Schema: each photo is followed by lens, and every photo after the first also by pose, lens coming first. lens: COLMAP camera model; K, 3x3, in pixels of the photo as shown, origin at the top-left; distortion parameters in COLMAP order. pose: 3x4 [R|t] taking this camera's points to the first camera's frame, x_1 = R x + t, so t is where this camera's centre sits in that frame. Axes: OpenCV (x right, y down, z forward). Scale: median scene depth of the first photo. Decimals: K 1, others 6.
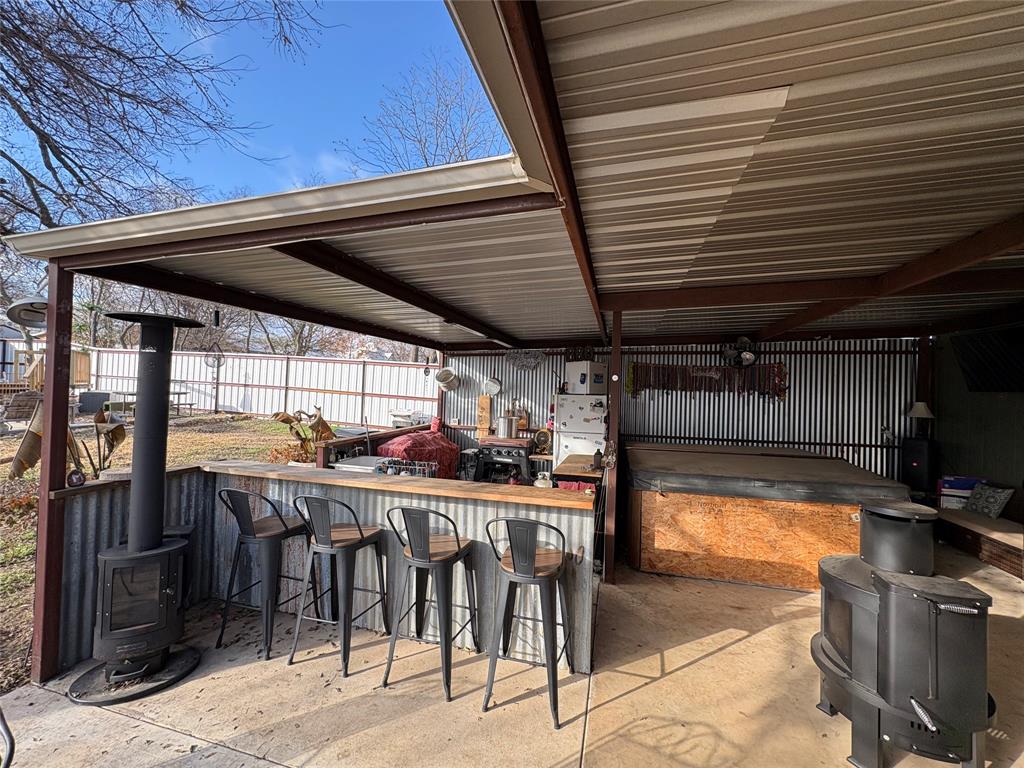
lens RADIAL K [[410.4, 0, 511.4], [0, 410.4, 385.0], [0, 0, 1]] dist [-0.000378, -0.000084]
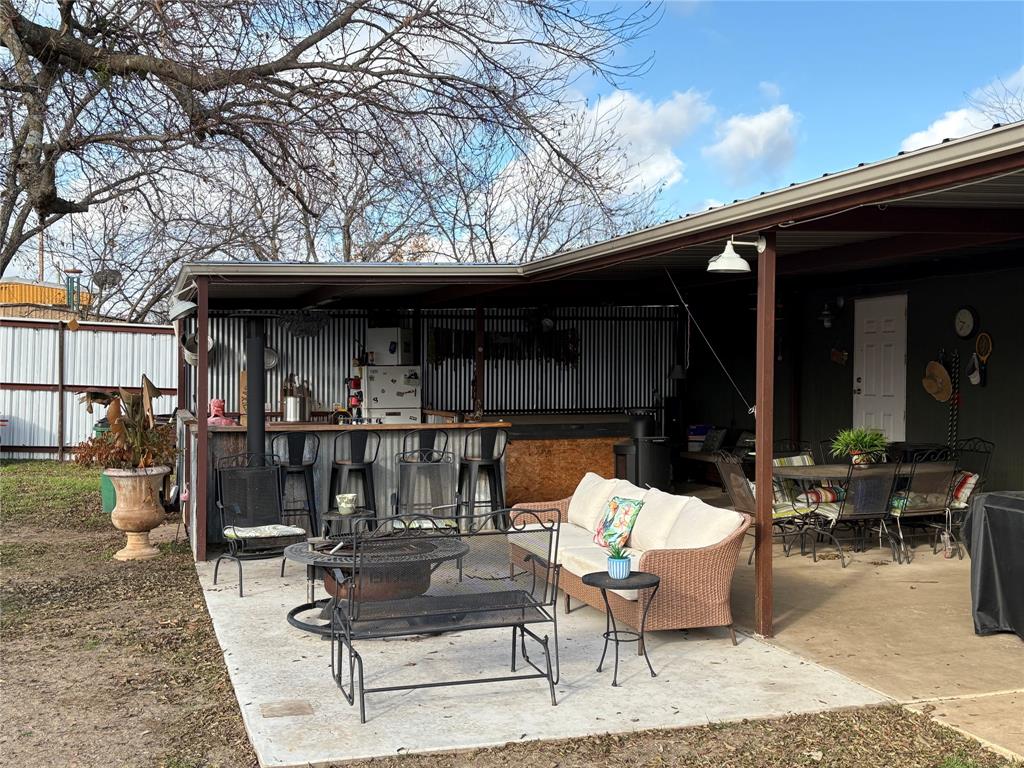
lens RADIAL K [[1136.1, 0, 512.0], [0, 1136.1, 381.8], [0, 0, 1]] dist [0.007004, 0.000000]
pose [[0.836987, -0.029737, 0.546414, -0.961953], [0.014823, 0.999388, 0.031682, -0.015514], [-0.547022, -0.018418, 0.836916, -1.204007]]
